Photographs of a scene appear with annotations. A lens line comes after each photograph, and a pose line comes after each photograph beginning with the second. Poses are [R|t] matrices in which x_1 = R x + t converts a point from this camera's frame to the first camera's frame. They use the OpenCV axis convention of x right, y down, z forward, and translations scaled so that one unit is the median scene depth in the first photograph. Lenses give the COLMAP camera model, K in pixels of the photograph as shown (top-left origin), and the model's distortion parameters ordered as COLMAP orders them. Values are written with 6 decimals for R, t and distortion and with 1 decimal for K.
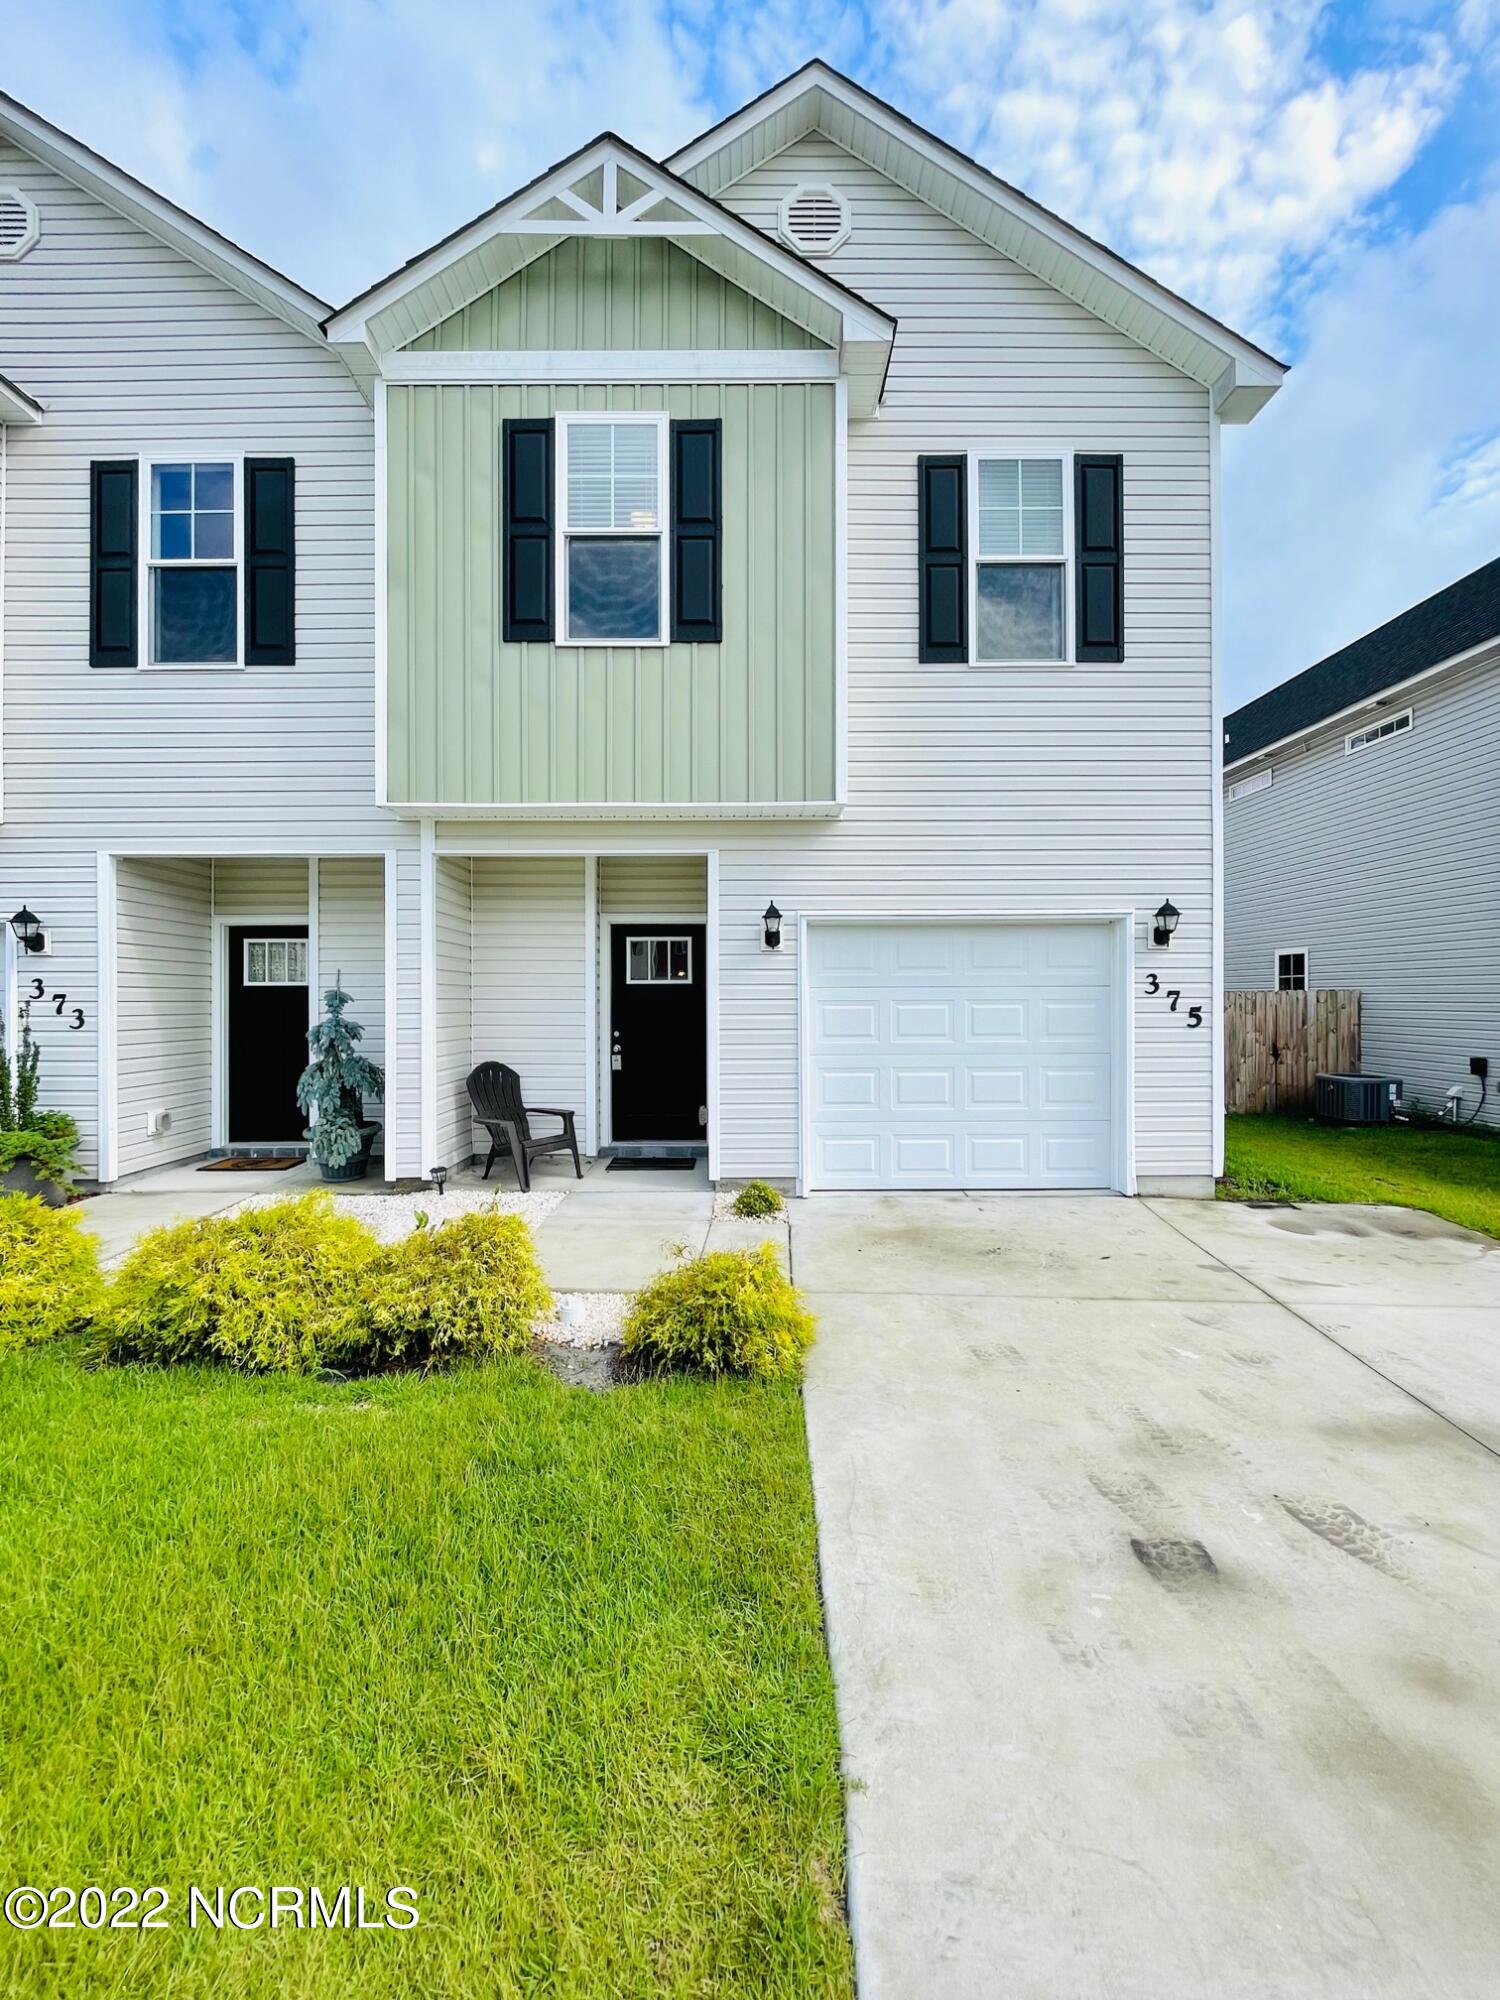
lens RADIAL K [[801.8, 0, 749.9], [0, 801.8, 999.9], [0, 0, 1]] dist [-0.002581, 0.000363]
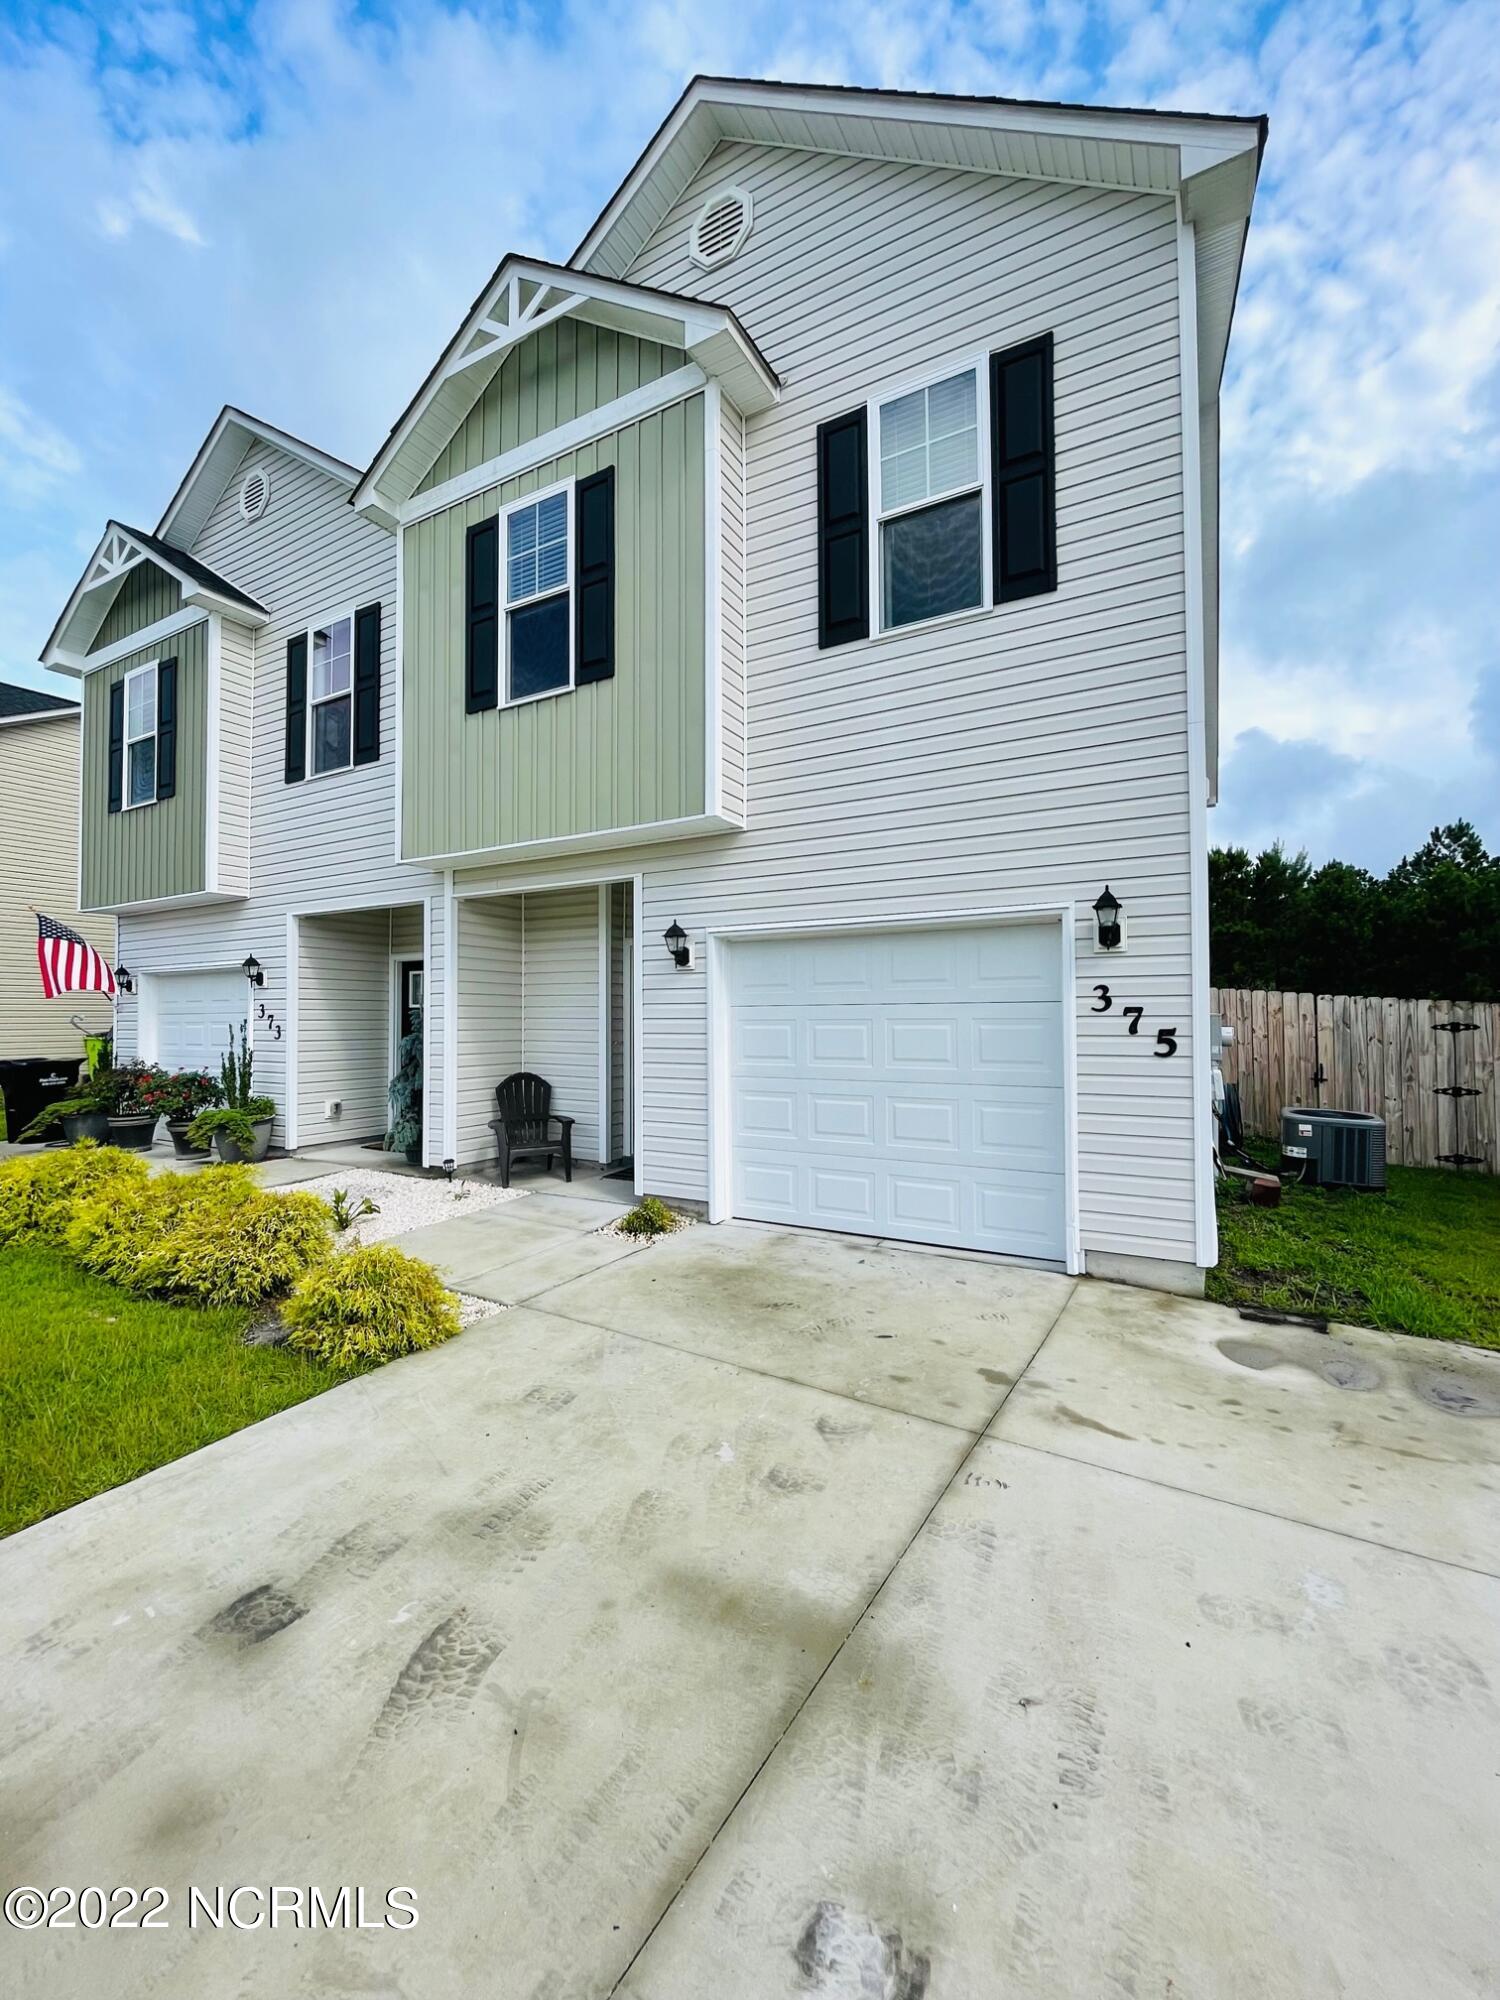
lens RADIAL K [[801.8, 0, 752.2], [0, 801.8, 1000.5], [0, 0, 1]] dist [-0.002581, 0.000363]
pose [[0.871418, -0.010831, -0.490422, 0.590313], [0.000663, 0.999781, -0.020901, -0.002485], [0.490541, 0.017889, 0.871234, 0.176084]]
